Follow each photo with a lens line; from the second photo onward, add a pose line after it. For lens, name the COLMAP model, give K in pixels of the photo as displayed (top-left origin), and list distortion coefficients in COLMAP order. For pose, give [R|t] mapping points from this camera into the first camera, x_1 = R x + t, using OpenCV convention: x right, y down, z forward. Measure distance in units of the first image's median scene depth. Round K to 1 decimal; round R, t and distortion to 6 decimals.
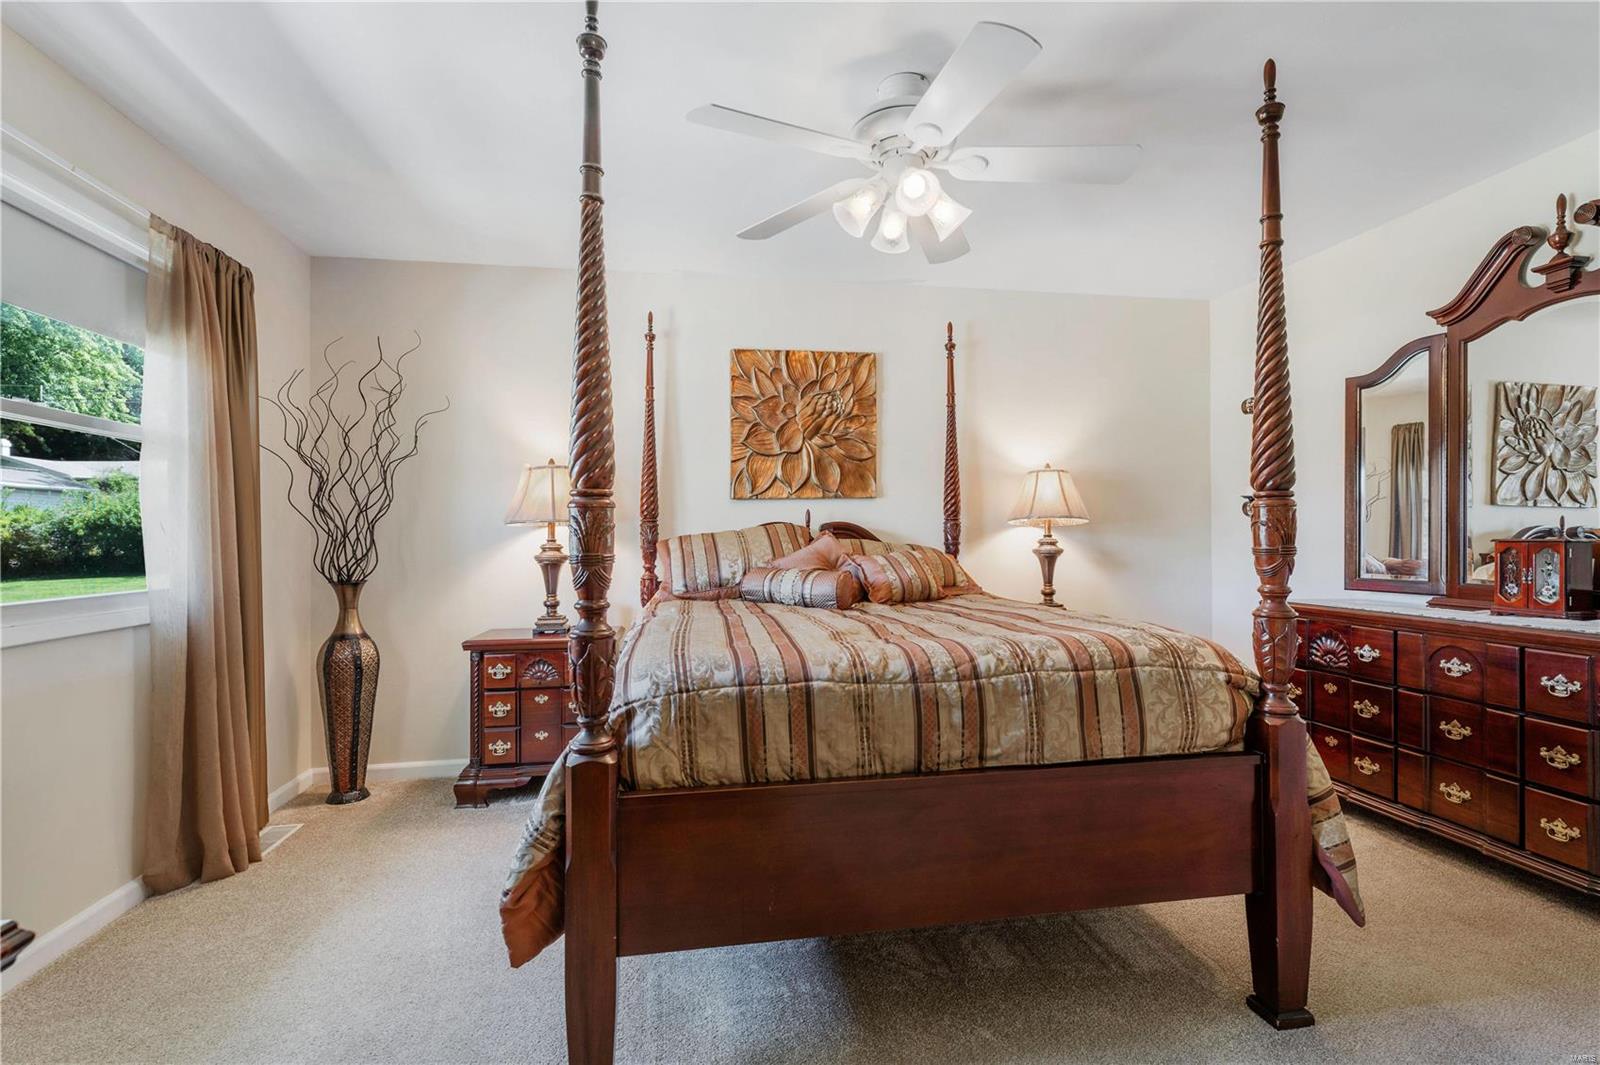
lens RADIAL K [[761.8, 0, 800.0], [0, 761.8, 532.5], [0, 0, 1]] dist [0.001394, 0.000396]
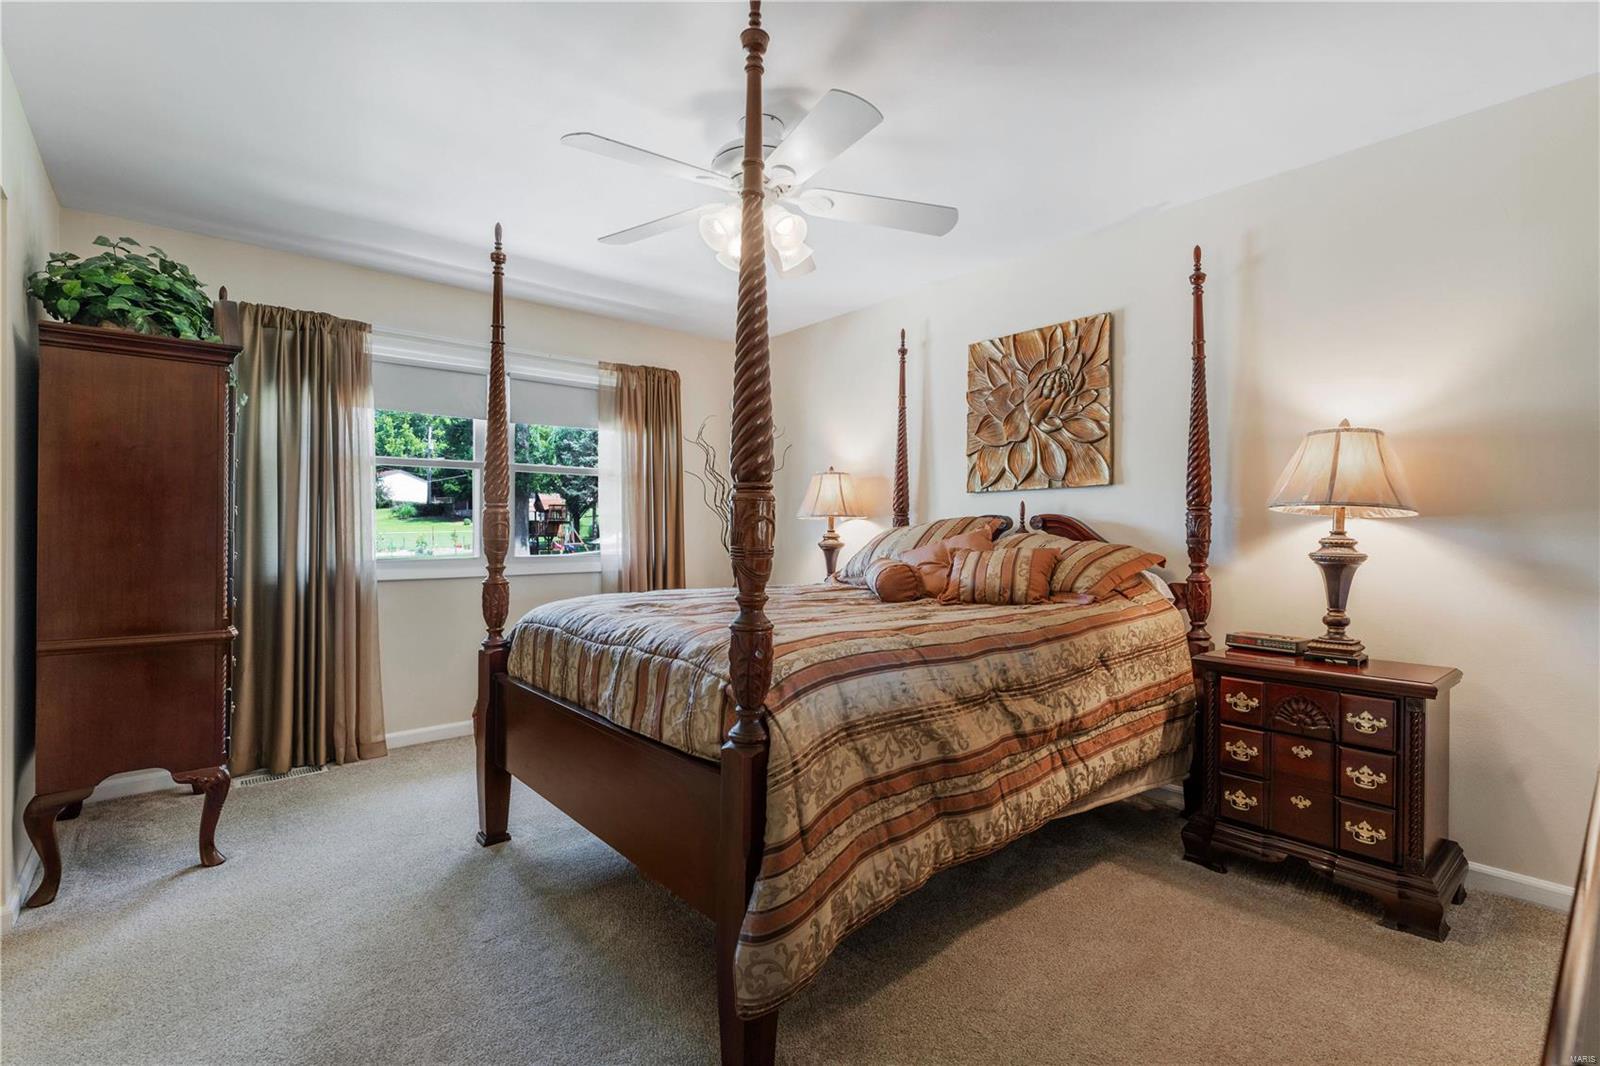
lens RADIAL K [[743.6, 0, 797.9], [0, 743.6, 525.5], [0, 0, 1]] dist [0.002187, 0.000303]
pose [[0.498566, 0.003260, -0.866845, 0.649741], [-0.003734, 0.999992, 0.001613, -0.001044], [0.866843, 0.002433, 0.498574, 0.302530]]
